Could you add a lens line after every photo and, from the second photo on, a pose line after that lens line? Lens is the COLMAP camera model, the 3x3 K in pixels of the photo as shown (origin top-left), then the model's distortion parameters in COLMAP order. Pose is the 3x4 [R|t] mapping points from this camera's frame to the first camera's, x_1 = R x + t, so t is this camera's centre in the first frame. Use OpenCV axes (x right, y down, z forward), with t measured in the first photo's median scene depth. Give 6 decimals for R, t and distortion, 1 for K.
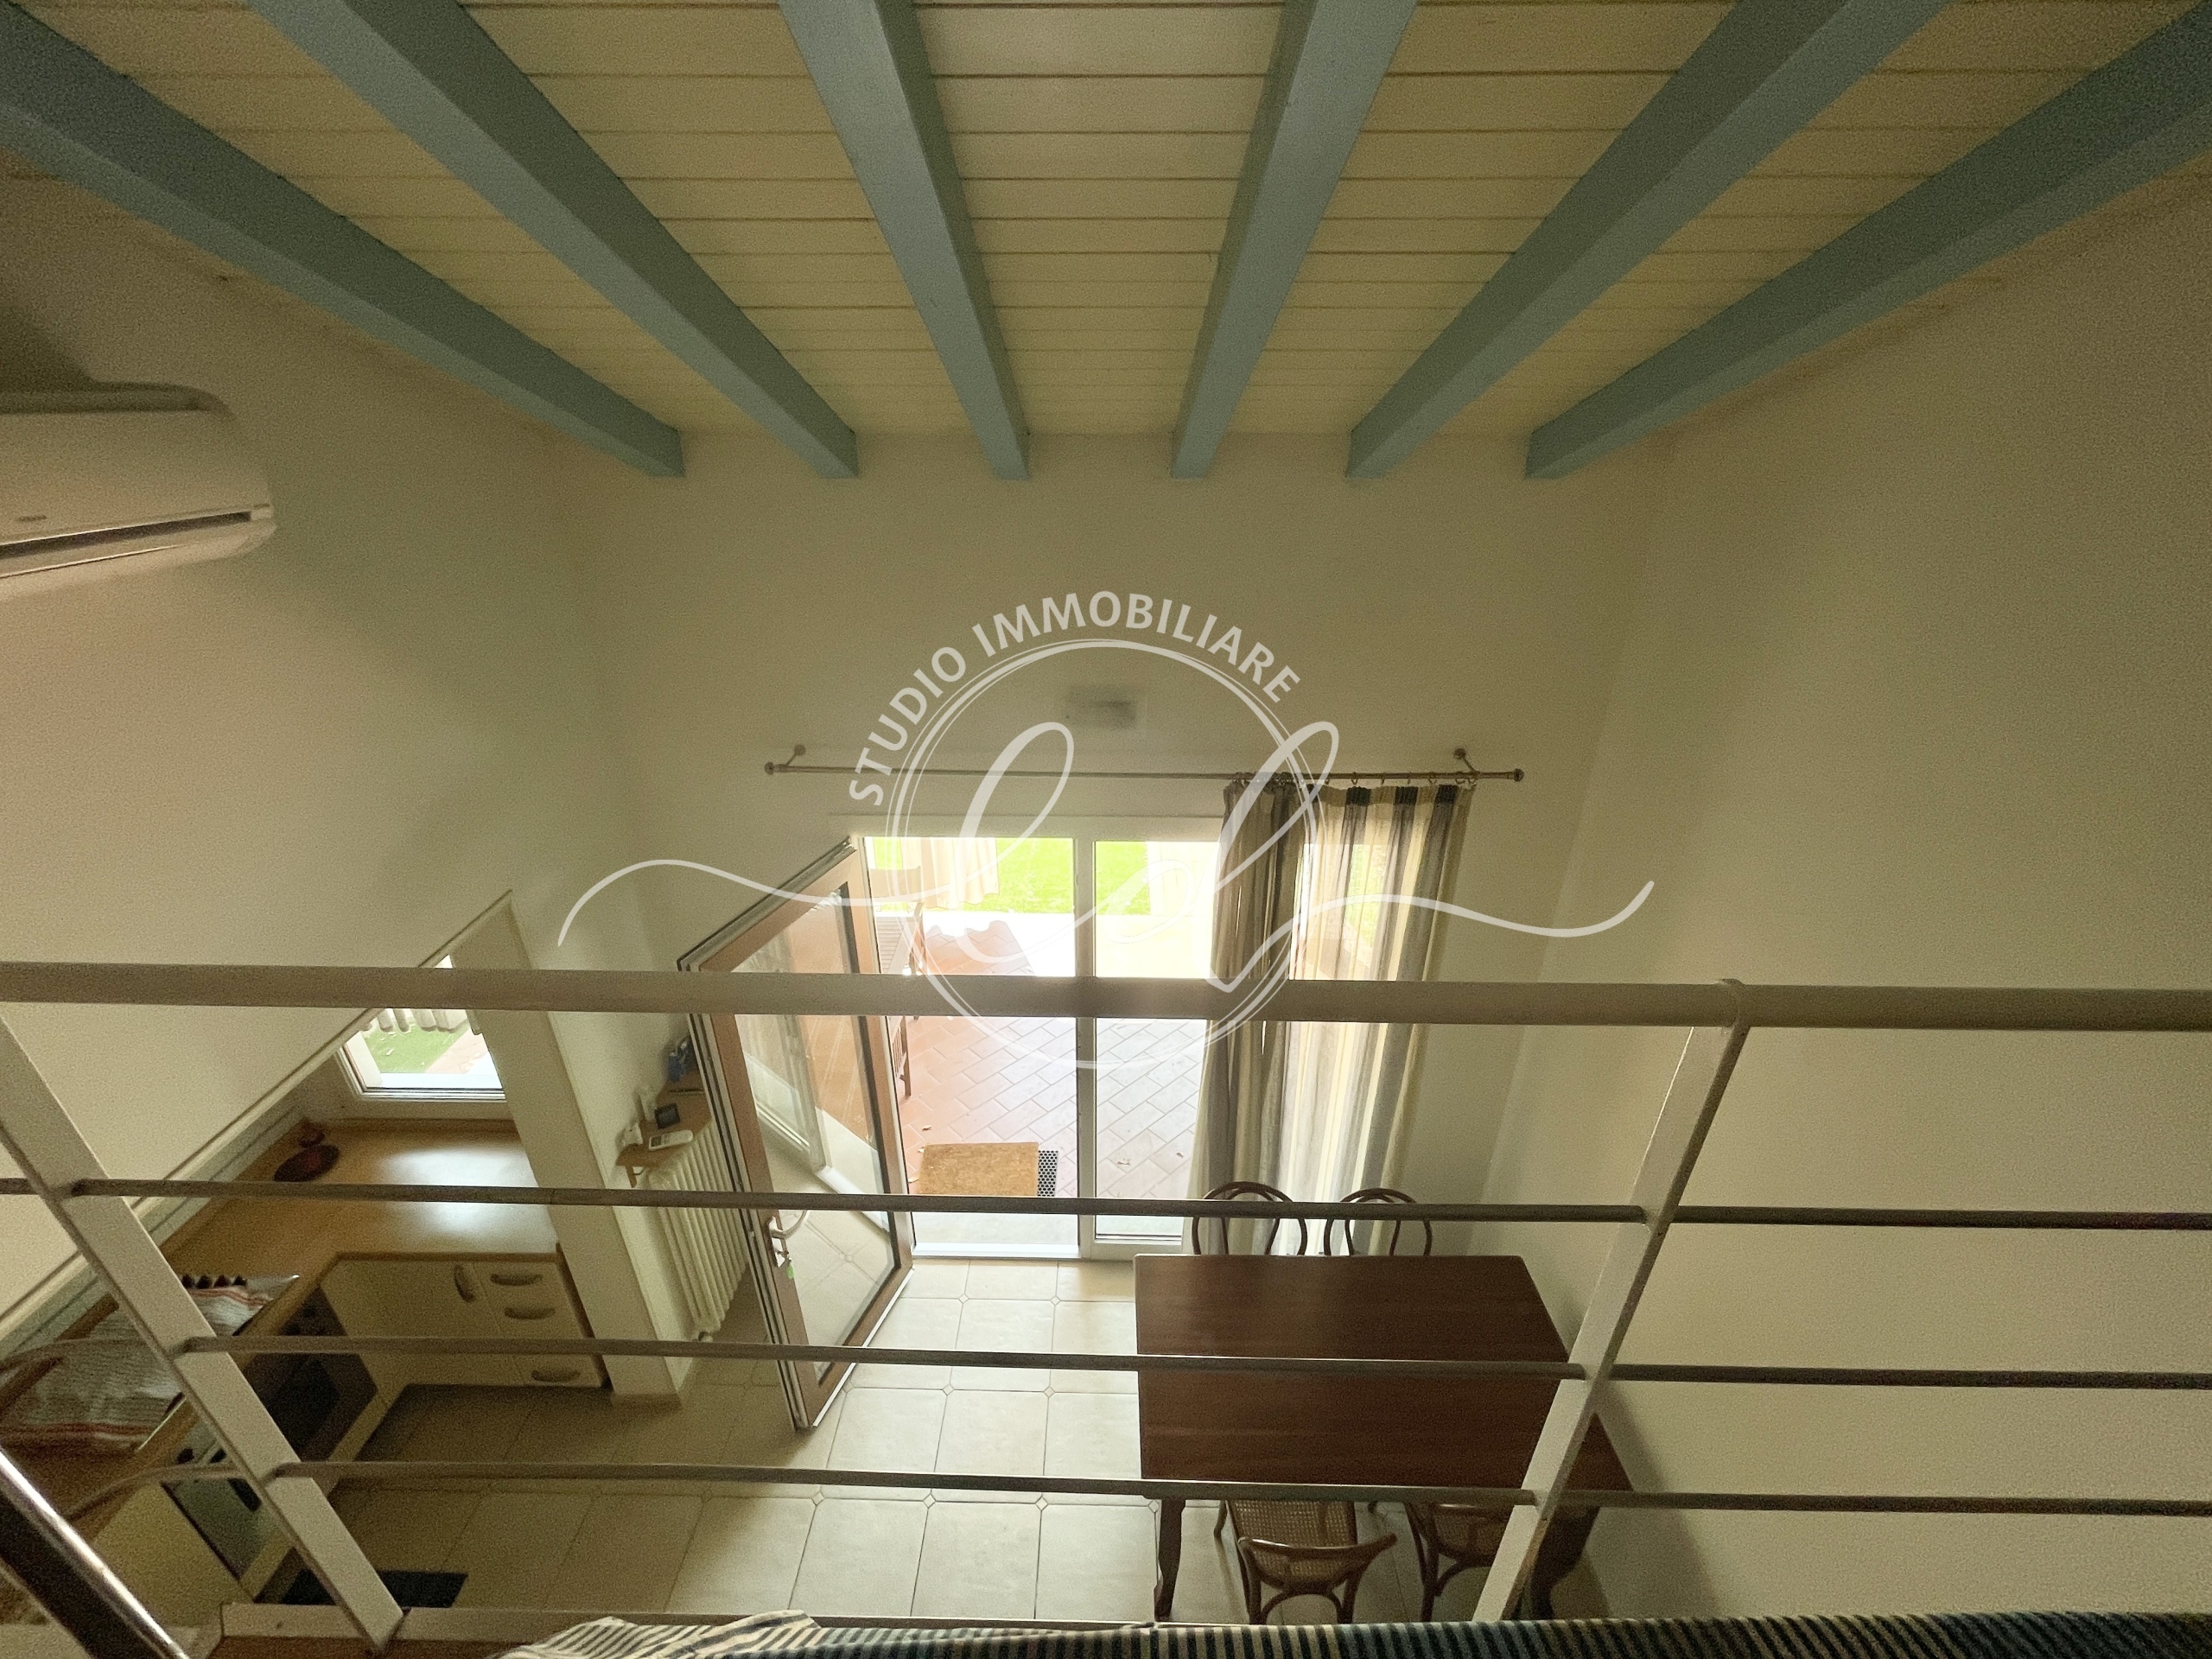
lens RADIAL K [[901.2, 0, 1100.1], [0, 901.2, 826.2], [0, 0, 1]] dist [0.001750, 0.000210]
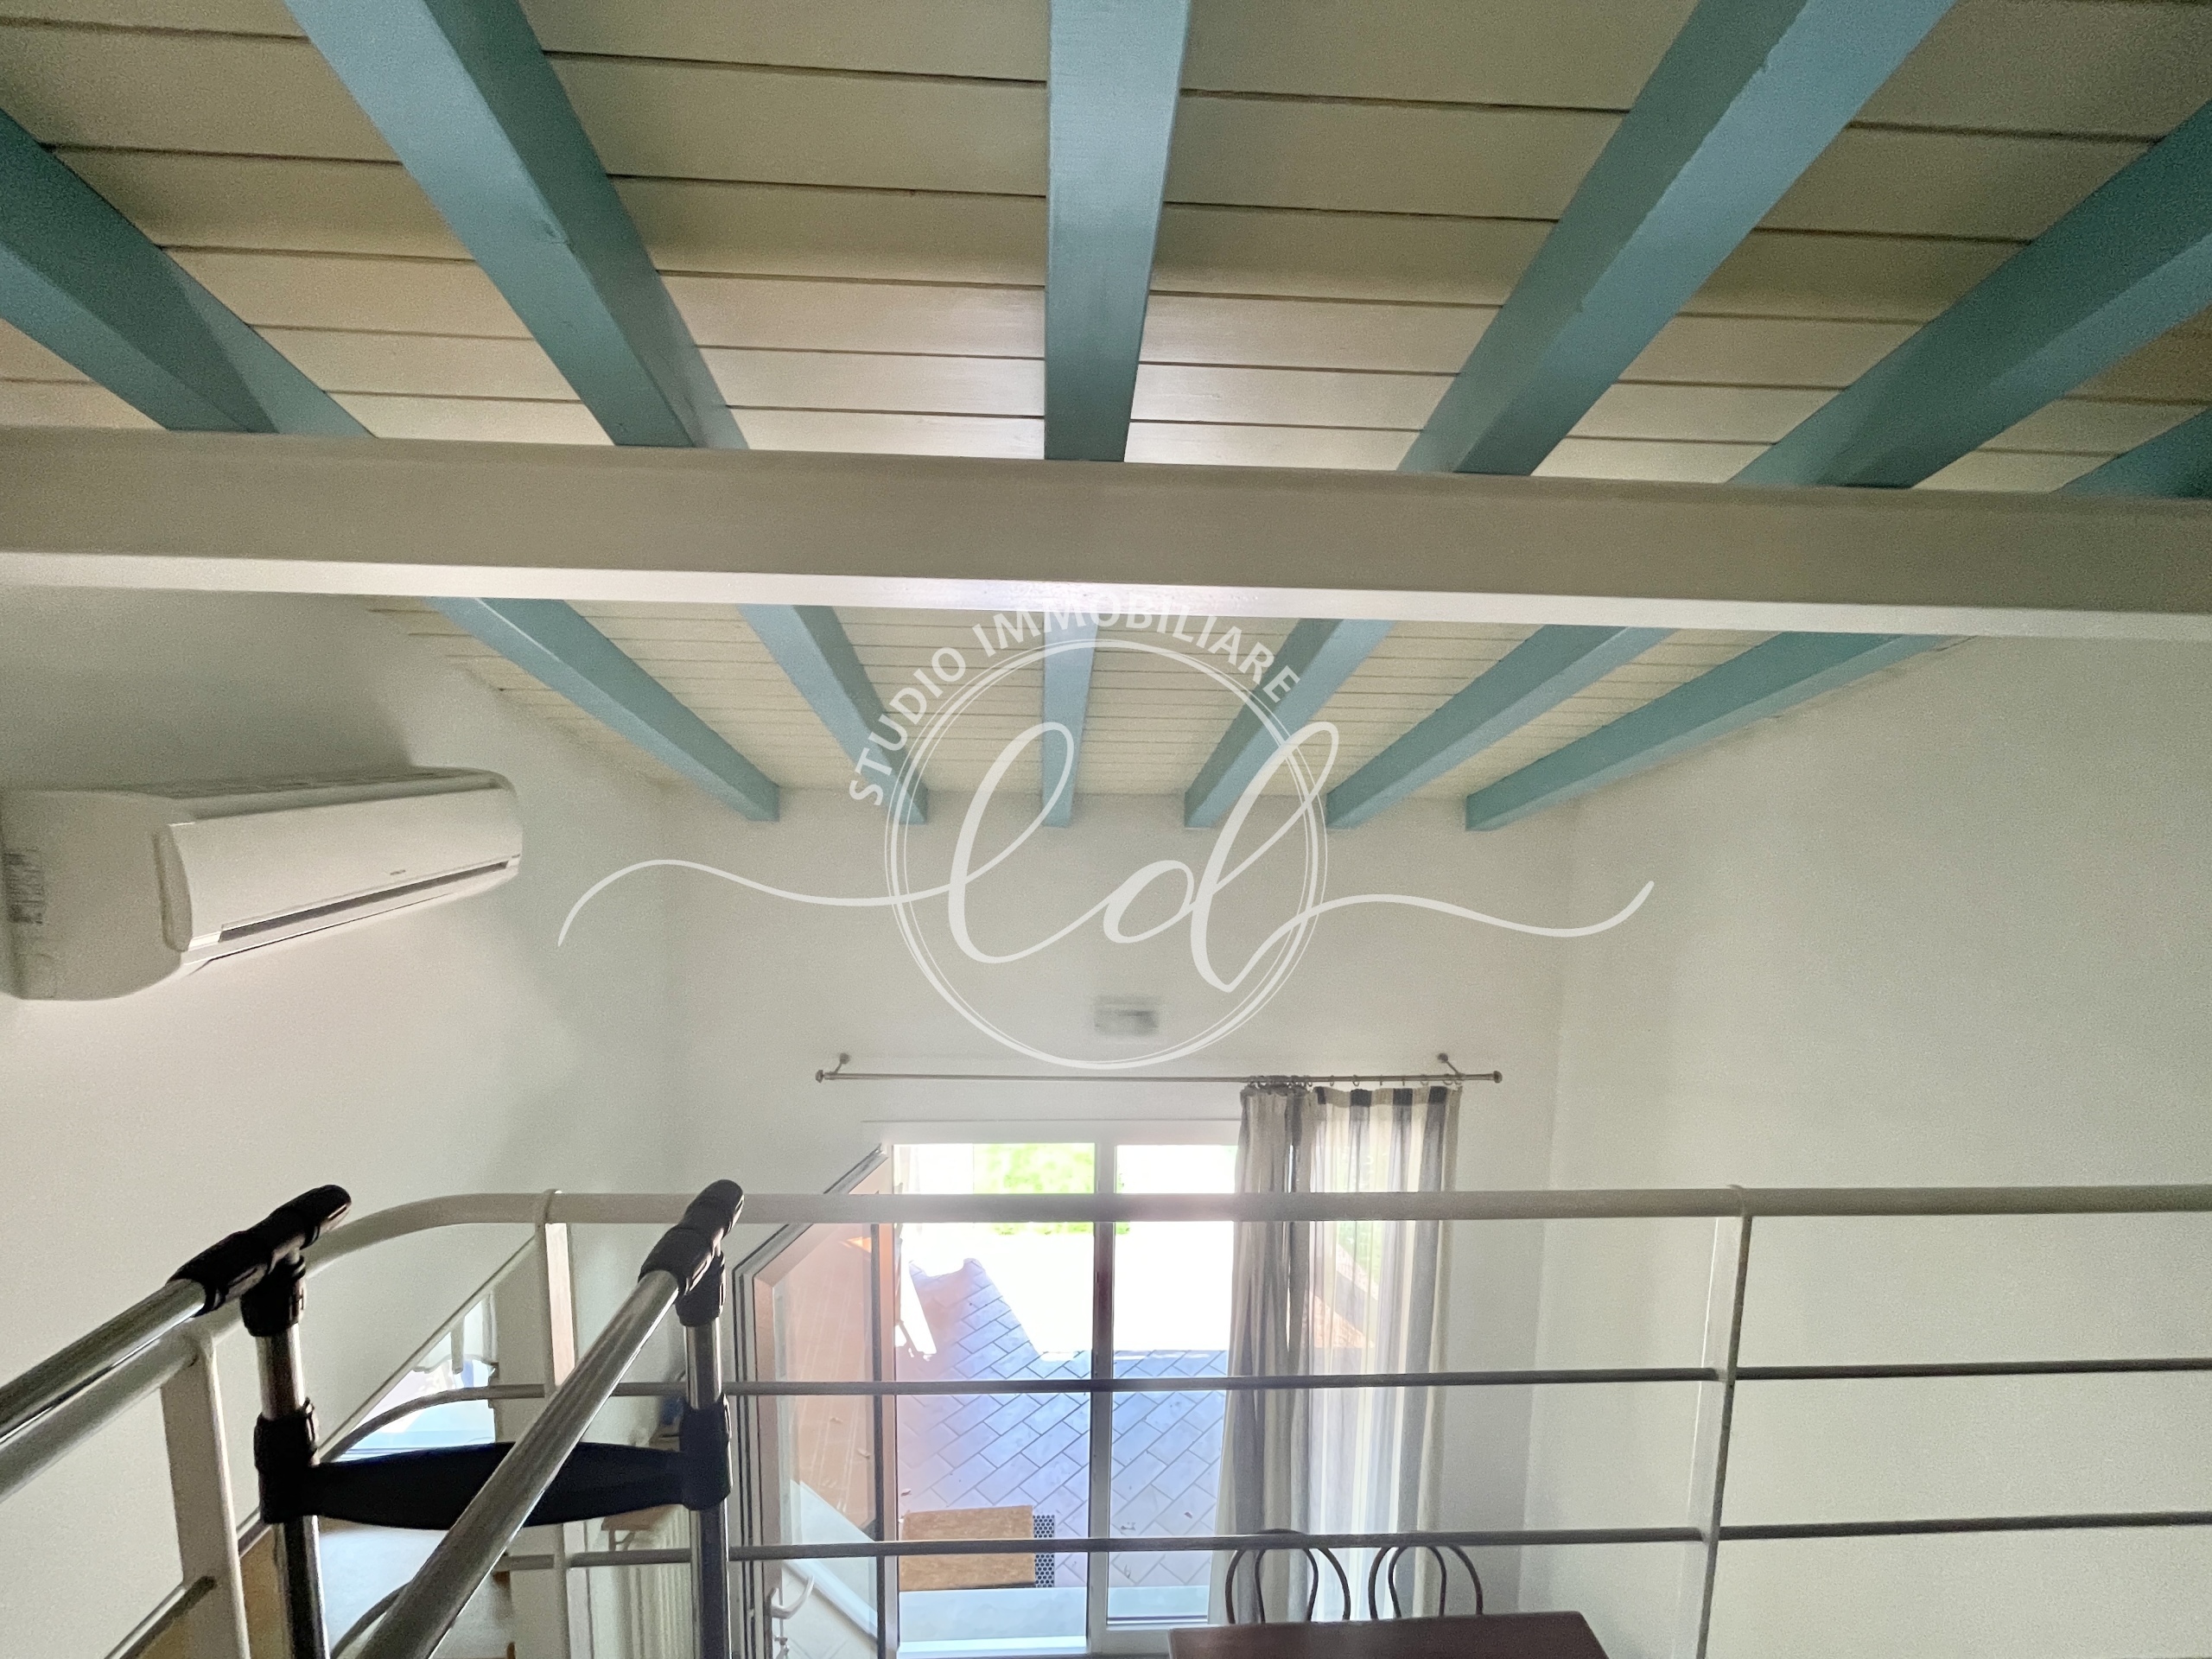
lens RADIAL K [[901.2, 0, 1098.1], [0, 901.2, 827.4], [0, 0, 1]] dist [0.001750, 0.000210]
pose [[0.997701, 0.010532, 0.066954, -0.115557], [0.012420, 0.942719, -0.333357, 0.019374], [-0.066629, 0.333422, 0.940420, -0.137310]]
